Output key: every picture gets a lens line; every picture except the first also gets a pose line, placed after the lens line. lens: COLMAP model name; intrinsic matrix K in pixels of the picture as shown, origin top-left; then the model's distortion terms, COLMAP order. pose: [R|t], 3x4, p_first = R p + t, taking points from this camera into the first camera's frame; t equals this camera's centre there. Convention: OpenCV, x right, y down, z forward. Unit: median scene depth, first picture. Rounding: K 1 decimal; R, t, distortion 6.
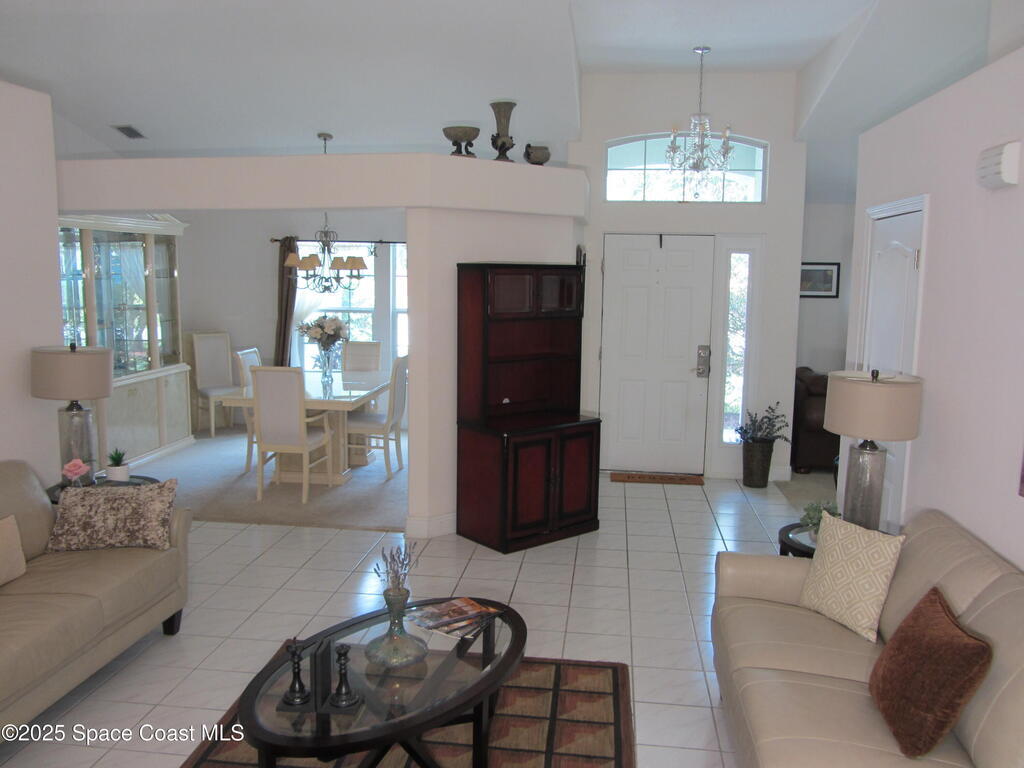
lens RADIAL K [[843.8, 0, 514.0], [0, 843.8, 387.6], [0, 0, 1]] dist [-0.043727, -0.005567]
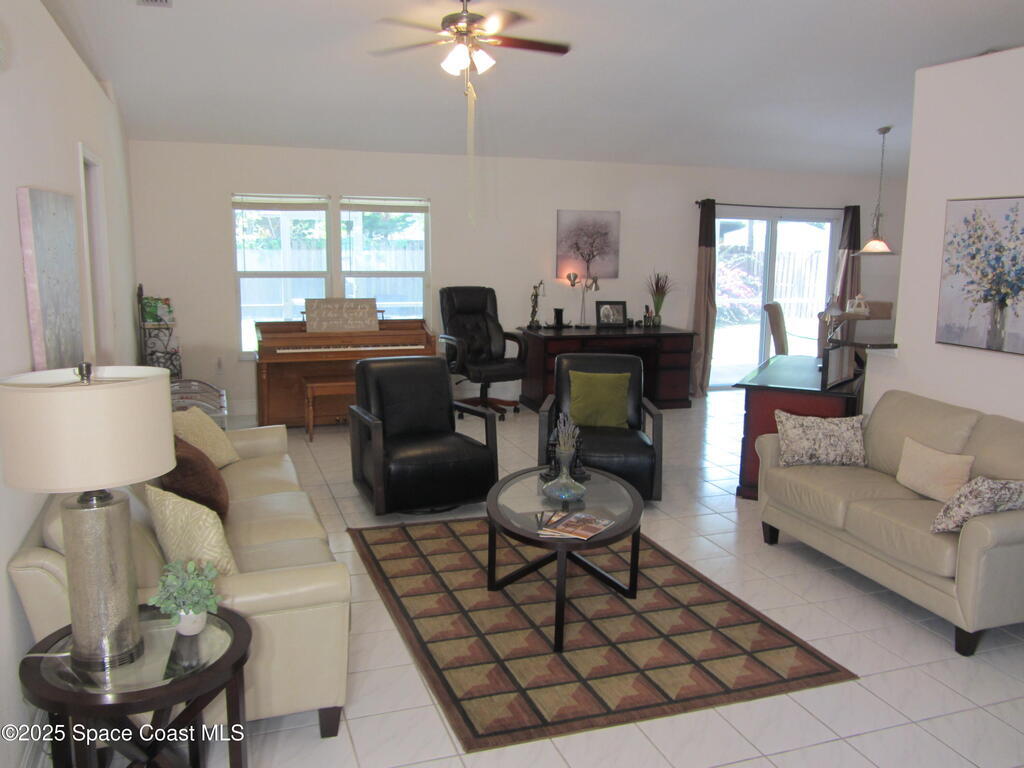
lens RADIAL K [[843.8, 0, 513.9], [0, 843.8, 379.7], [0, 0, 1]] dist [-0.043727, -0.005567]
pose [[-0.899806, 0.049436, -0.433480, 0.418754], [-0.081843, 0.956795, 0.279006, -0.200270], [0.428544, 0.286528, -0.856885, 1.632656]]
